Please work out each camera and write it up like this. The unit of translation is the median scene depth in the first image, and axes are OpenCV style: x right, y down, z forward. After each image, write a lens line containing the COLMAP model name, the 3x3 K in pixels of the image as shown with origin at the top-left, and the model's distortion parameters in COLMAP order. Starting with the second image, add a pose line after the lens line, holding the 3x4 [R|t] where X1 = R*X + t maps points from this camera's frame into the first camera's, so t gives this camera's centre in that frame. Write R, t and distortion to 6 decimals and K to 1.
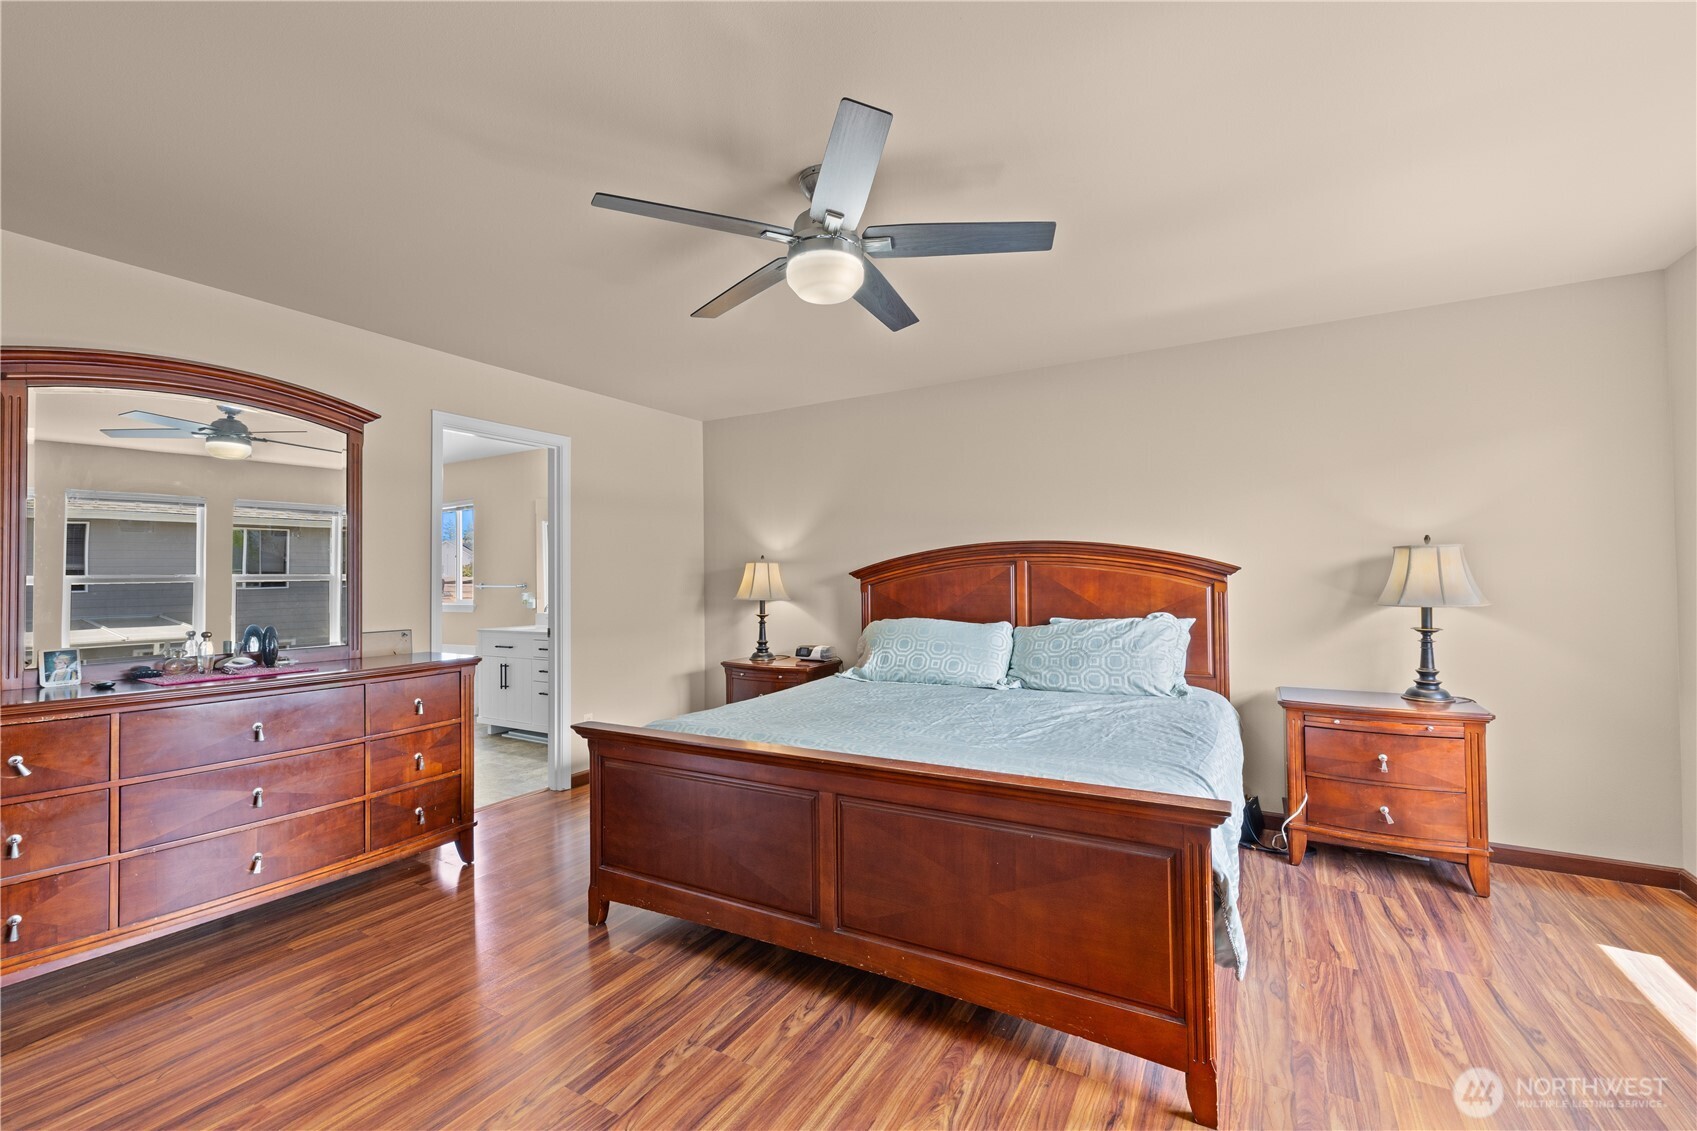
lens RADIAL K [[736.3, 0, 846.5], [0, 736.3, 566.9], [0, 0, 1]] dist [0.012103, -0.001052]
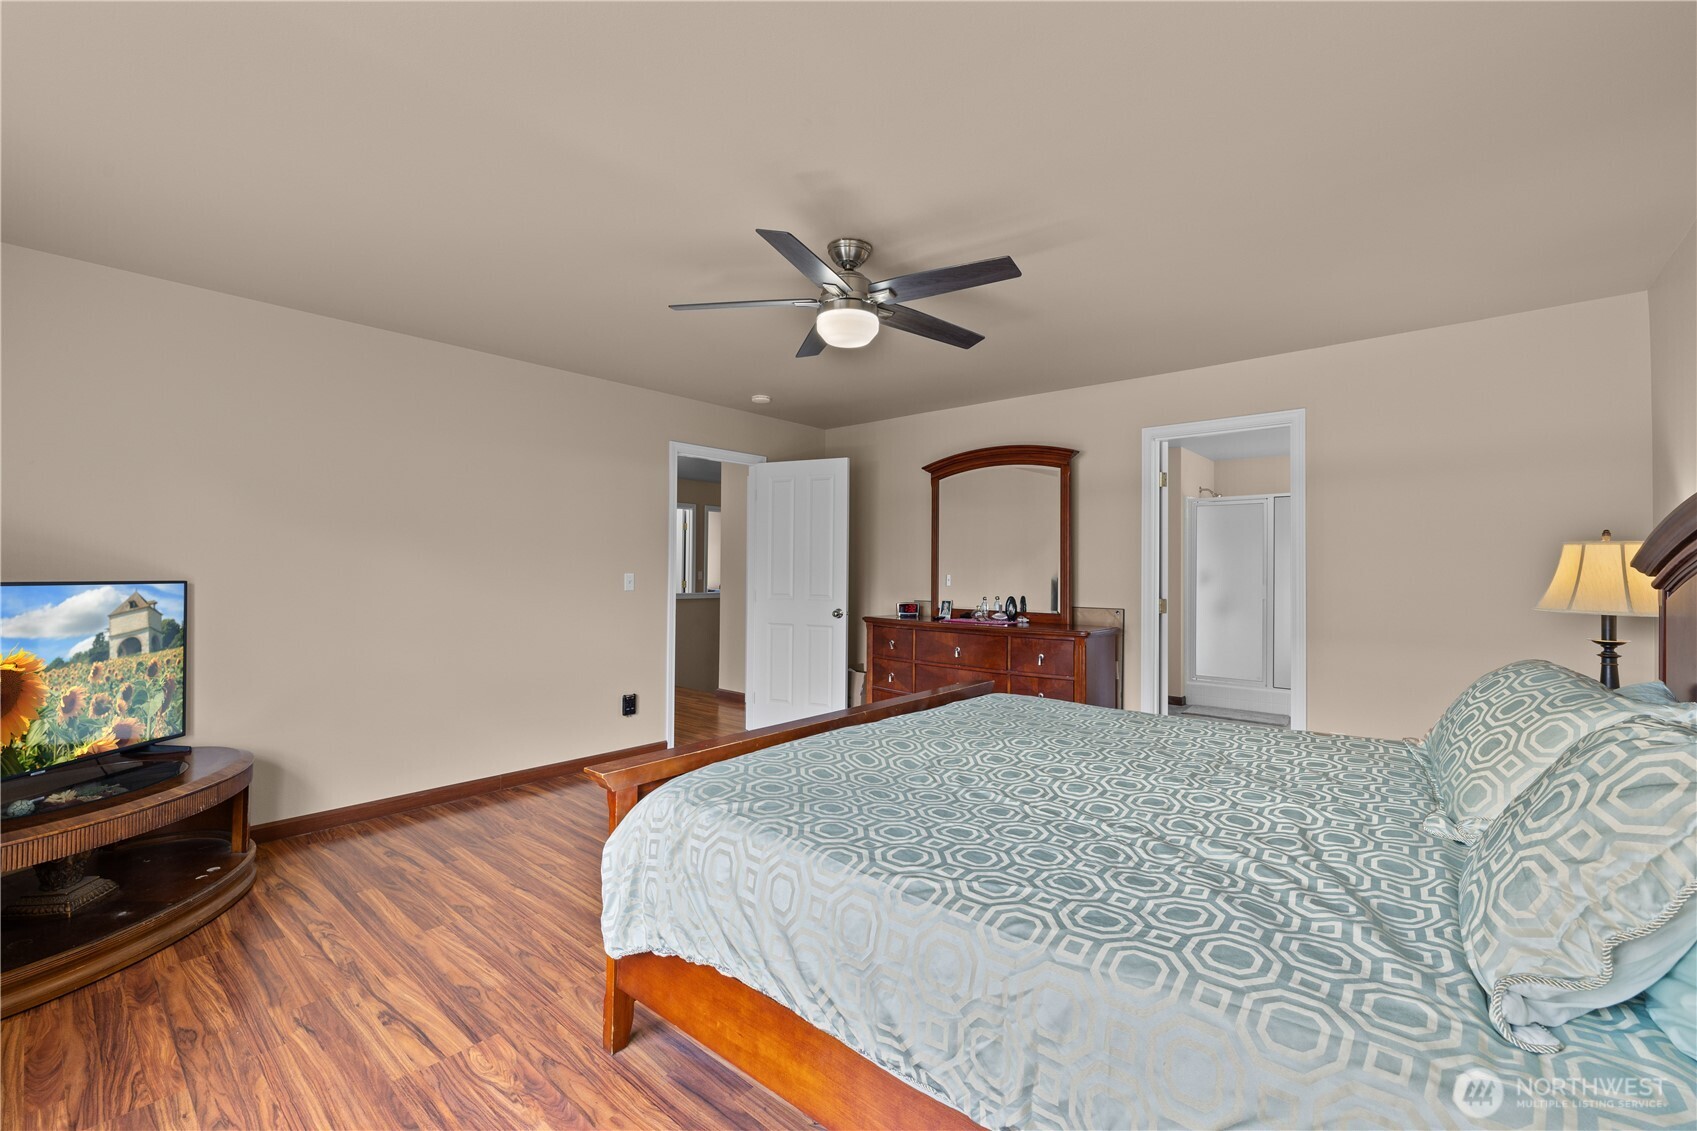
lens RADIAL K [[736.3, 0, 847.3], [0, 736.3, 566.8], [0, 0, 1]] dist [0.012103, -0.001052]
pose [[-0.220841, -0.002346, -0.975307, 0.626495], [0.016267, 0.999849, -0.006089, 0.007168], [0.975174, -0.017210, -0.220769, 0.732916]]
